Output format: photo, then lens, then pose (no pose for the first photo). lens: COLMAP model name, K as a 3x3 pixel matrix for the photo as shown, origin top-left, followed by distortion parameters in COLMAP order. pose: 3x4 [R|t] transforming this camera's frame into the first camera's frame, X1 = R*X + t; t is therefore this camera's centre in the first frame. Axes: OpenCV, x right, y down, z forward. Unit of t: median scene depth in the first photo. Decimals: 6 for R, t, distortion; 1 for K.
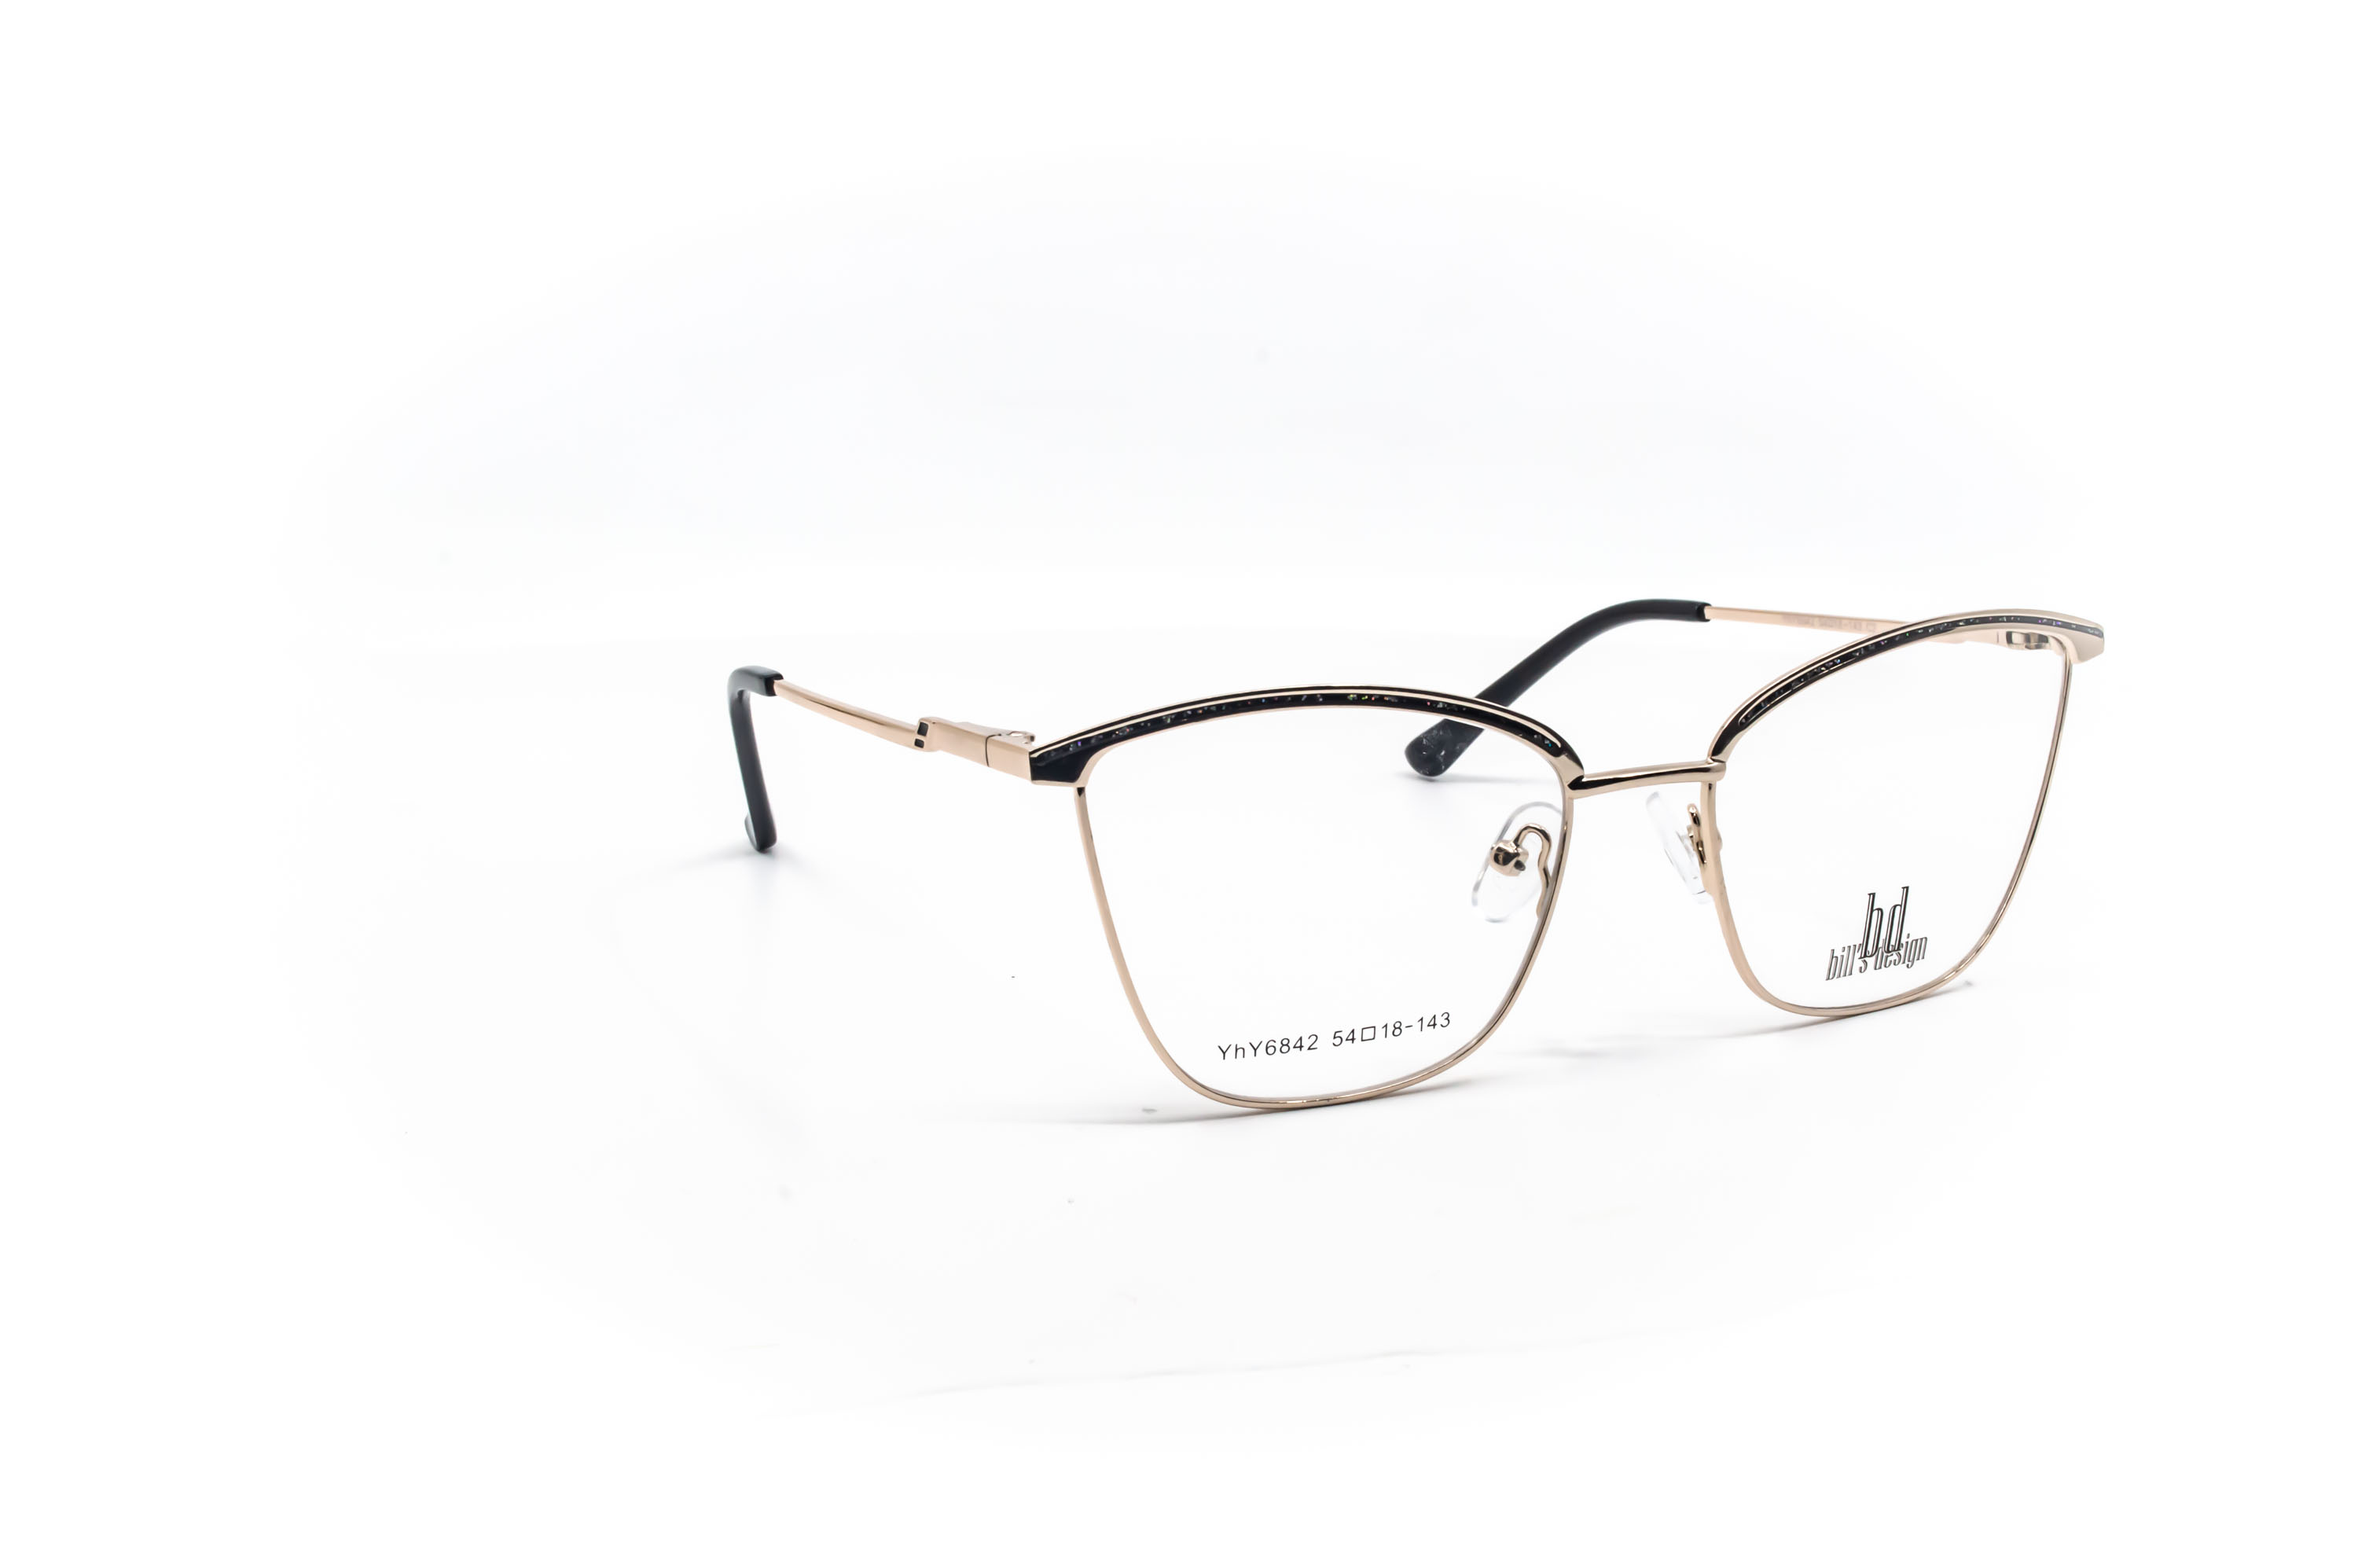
lens RADIAL K [[3086.2, 0, 1179.0], [0, 3086.2, 784.0], [0, 0, 1]] dist [-0.049969, 0.036939]
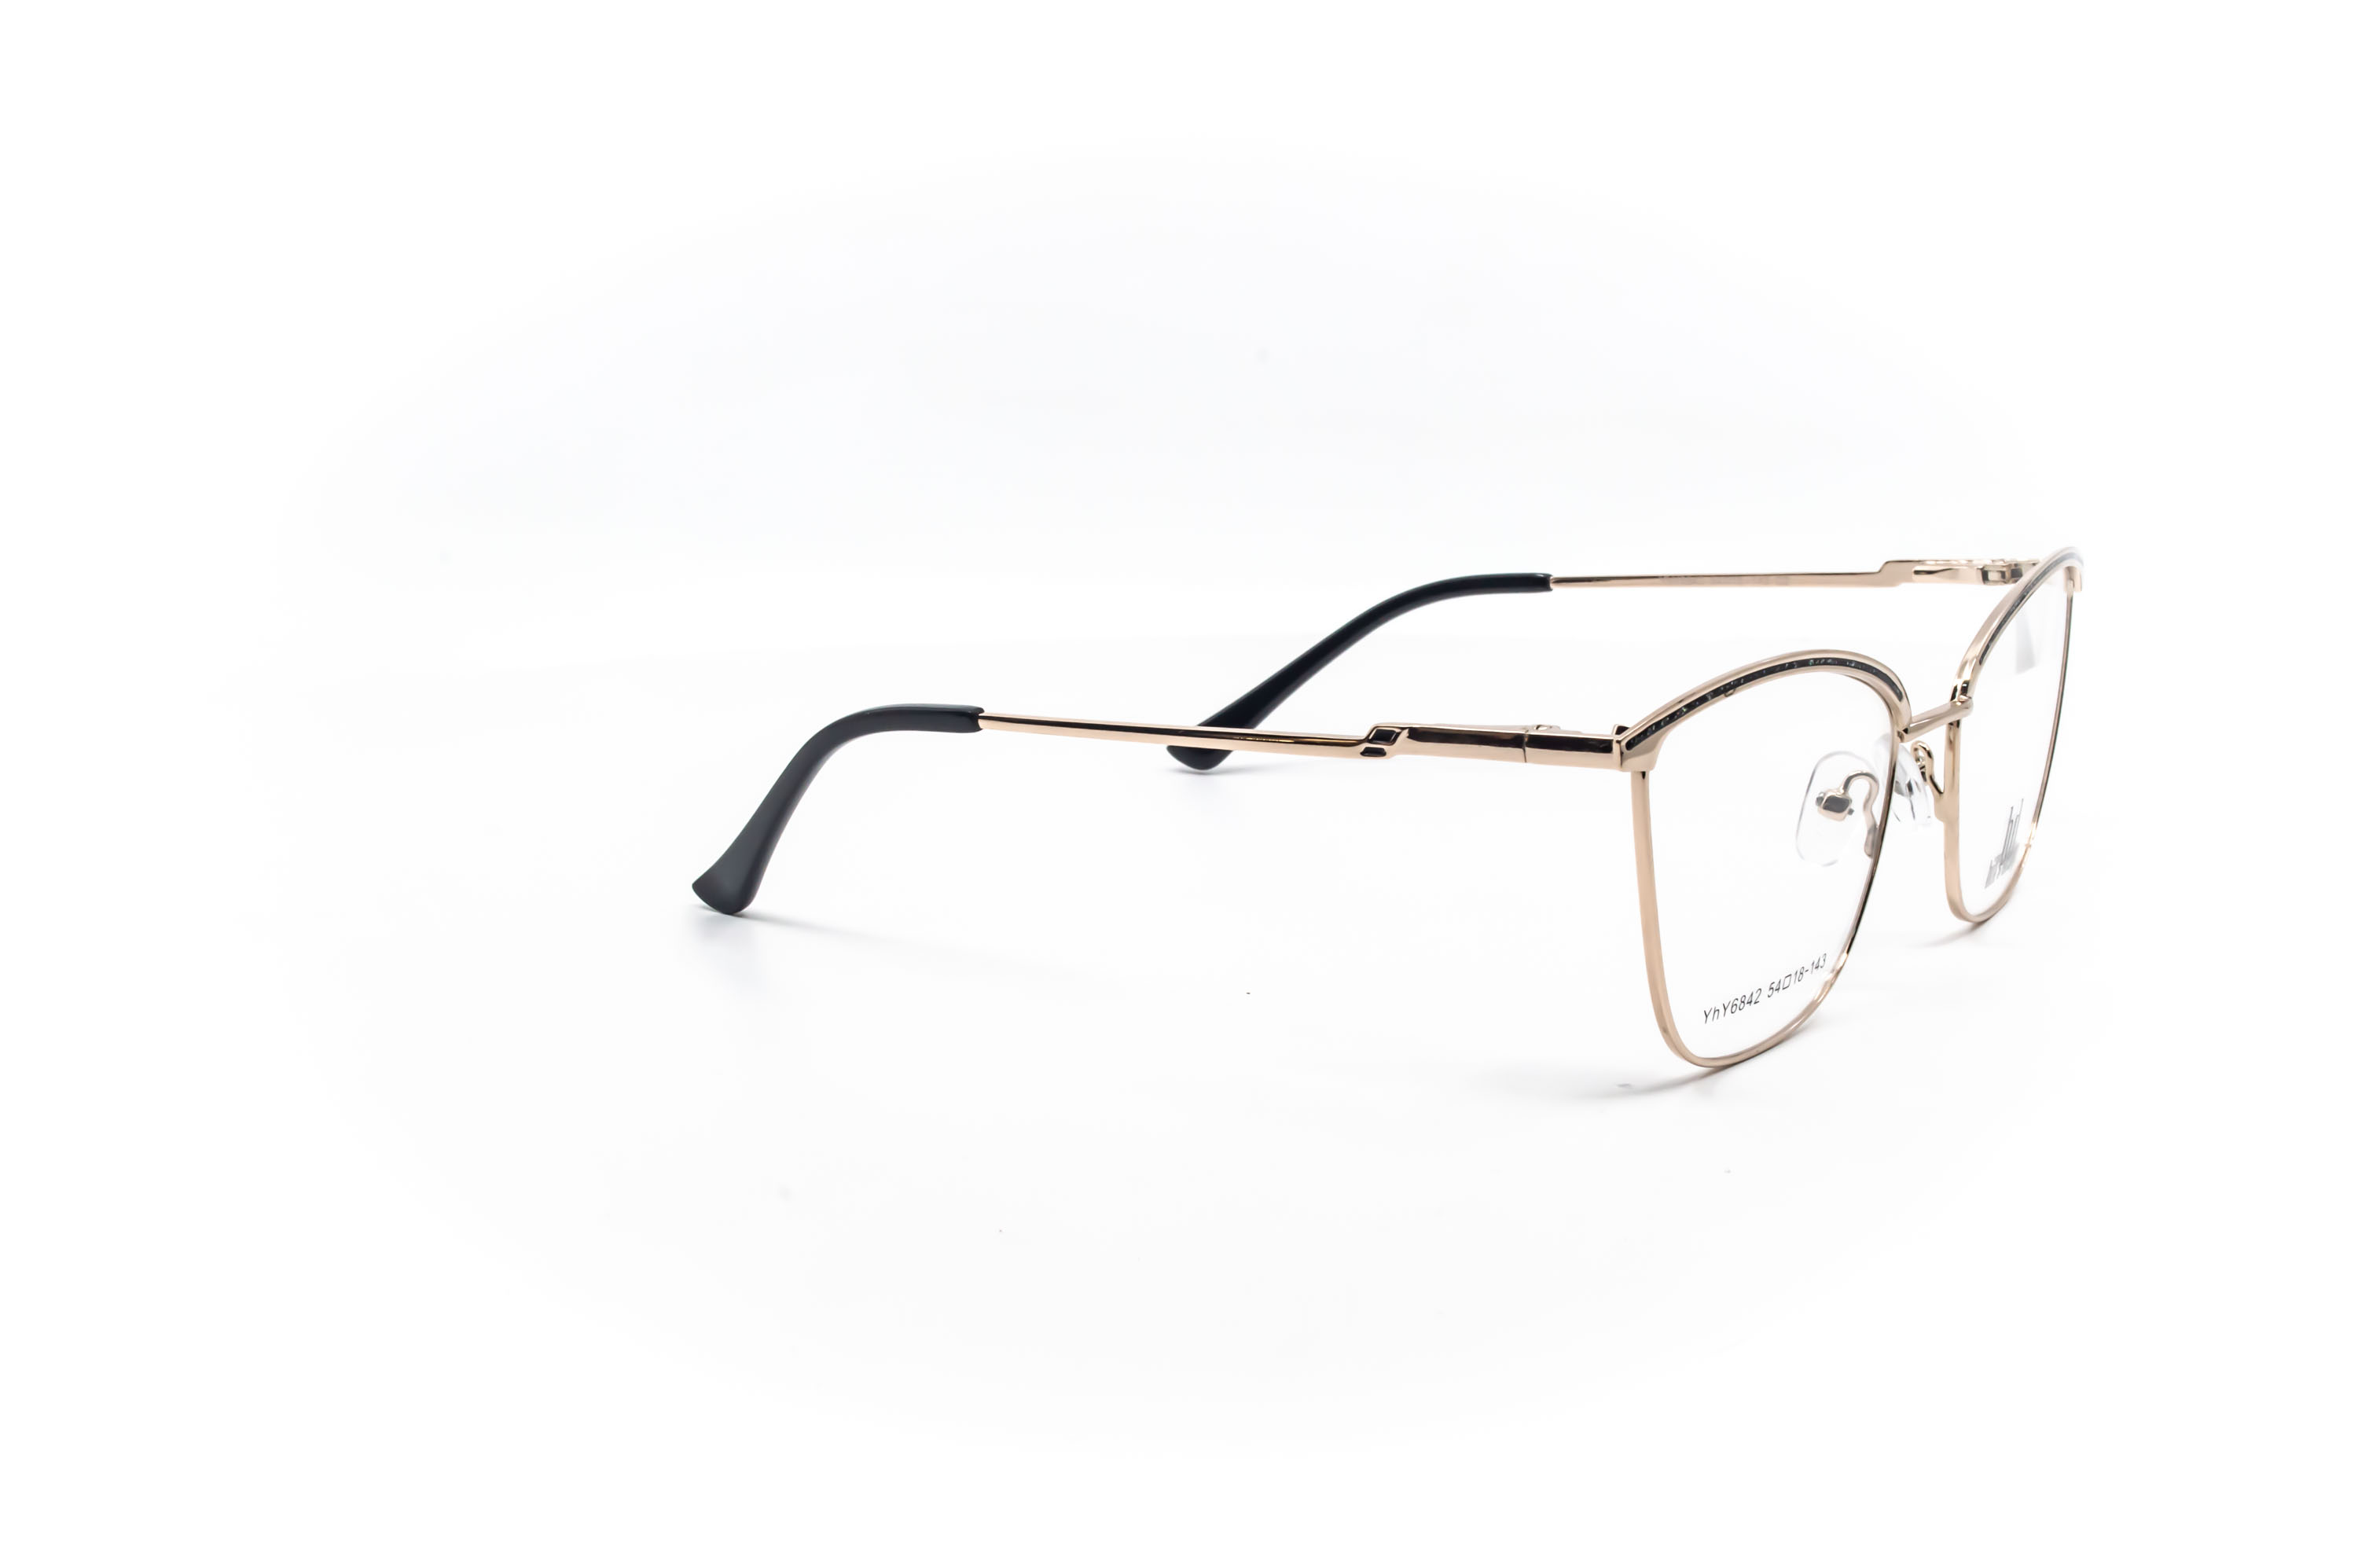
lens RADIAL K [[3086.2, 0, 1179.0], [0, 3086.2, 784.0], [0, 0, 1]] dist [-0.049969, 0.036939]
pose [[0.869706, -0.102499, 0.482810, -0.612042], [0.105173, 0.994219, 0.021617, -0.030584], [-0.482235, 0.031978, 0.875458, 0.172532]]
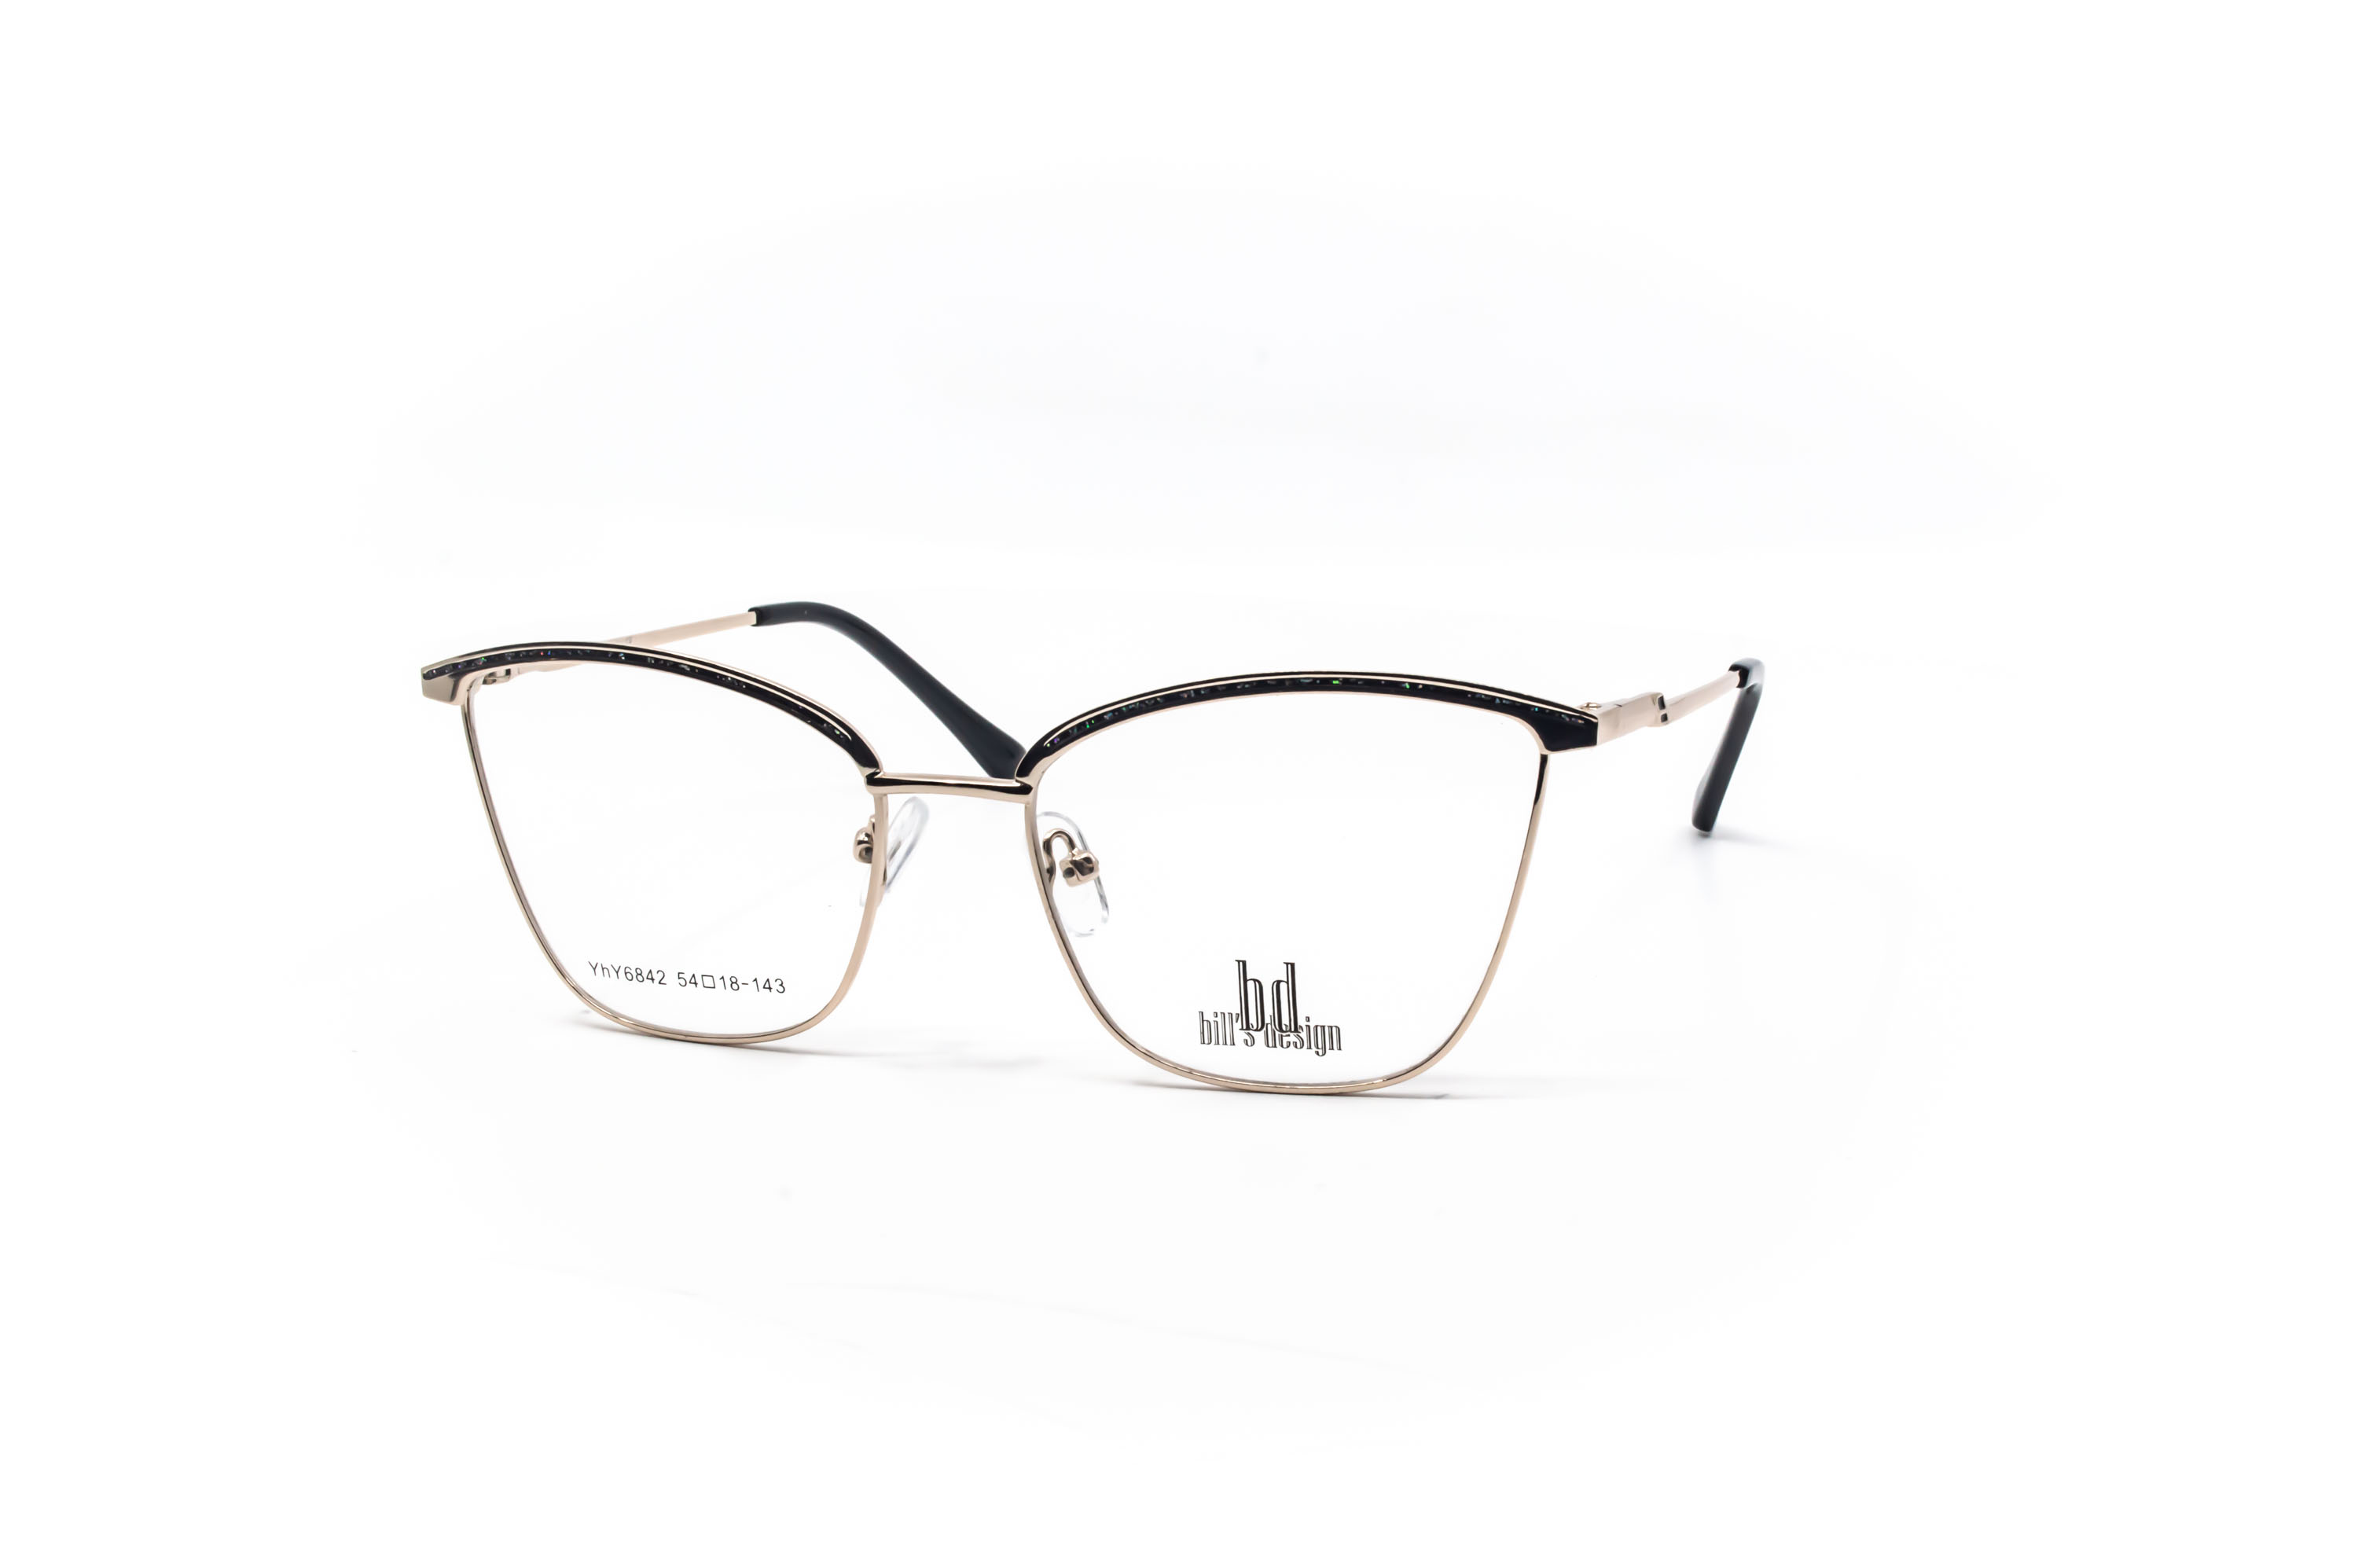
lens RADIAL K [[3086.2, 0, 1179.0], [0, 3086.2, 784.0], [0, 0, 1]] dist [-0.049969, 0.036939]
pose [[0.711530, 0.148512, -0.686782, 0.884812], [-0.147264, 0.987220, 0.060909, -0.074164], [0.687050, 0.057800, 0.724307, 0.330954]]
